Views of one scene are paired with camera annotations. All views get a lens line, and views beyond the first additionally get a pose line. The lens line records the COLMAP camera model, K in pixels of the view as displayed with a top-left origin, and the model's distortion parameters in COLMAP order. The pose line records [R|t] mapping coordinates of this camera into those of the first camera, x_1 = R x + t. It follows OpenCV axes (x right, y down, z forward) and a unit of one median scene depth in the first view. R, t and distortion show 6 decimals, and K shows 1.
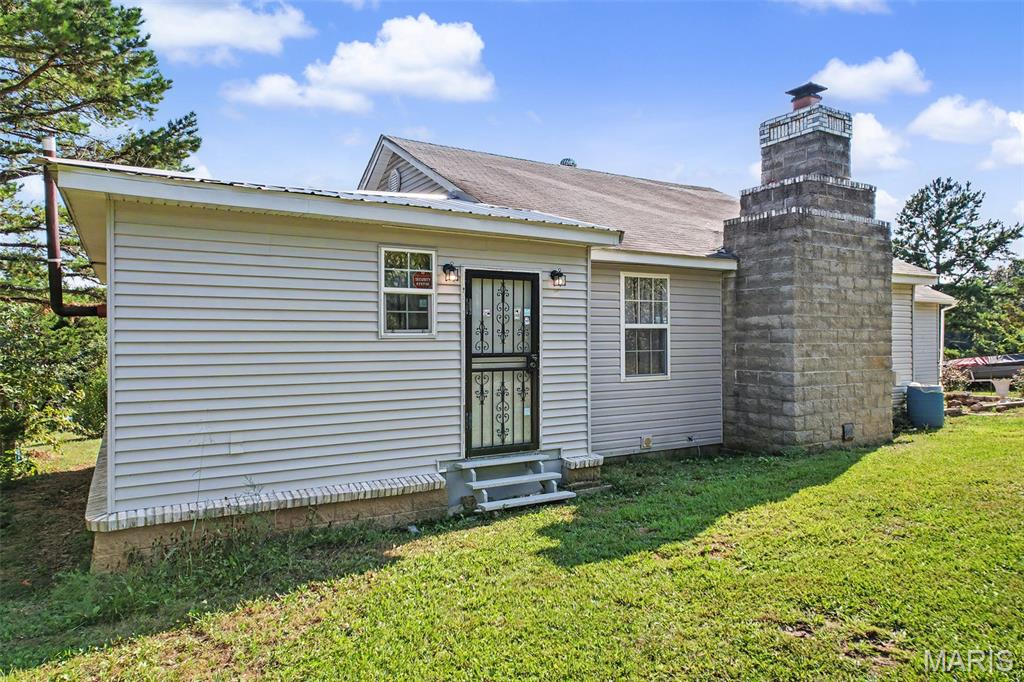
lens RADIAL K [[639.9, 0, 497.8], [0, 639.9, 356.5], [0, 0, 1]] dist [-0.030672, 0.042175]
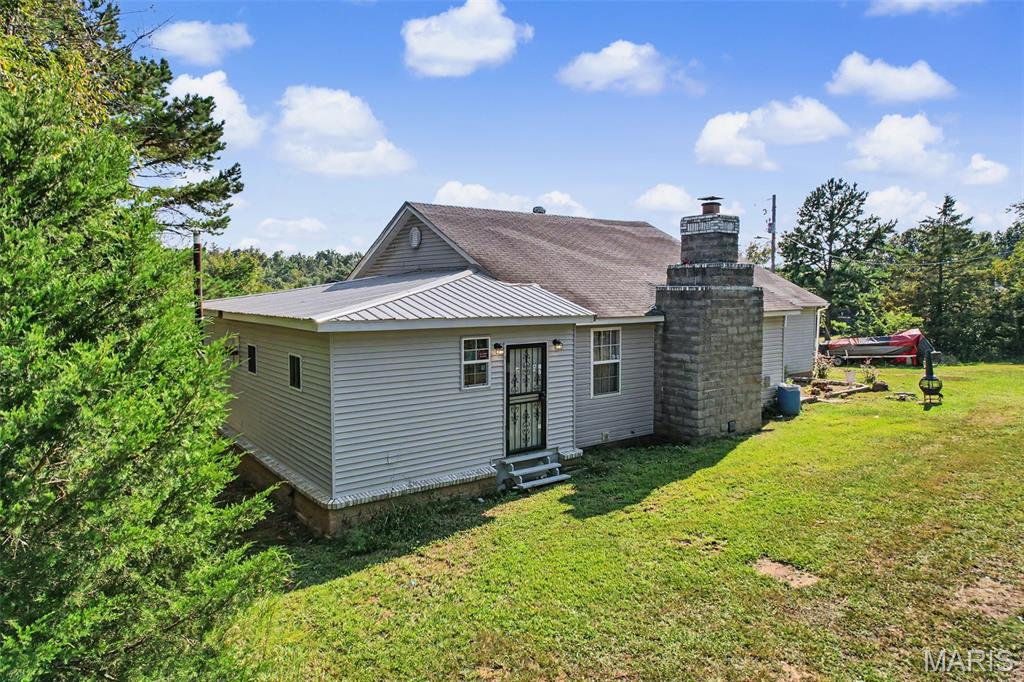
lens RADIAL K [[650.8, 0, 490.3], [0, 650.8, 342.8], [0, 0, 1]] dist [-0.011580, 0.023599]
pose [[0.995121, -0.007651, 0.098368, -0.204693], [0.001723, 0.998184, 0.060207, -0.193585], [-0.098650, -0.059744, 0.993327, -0.541036]]
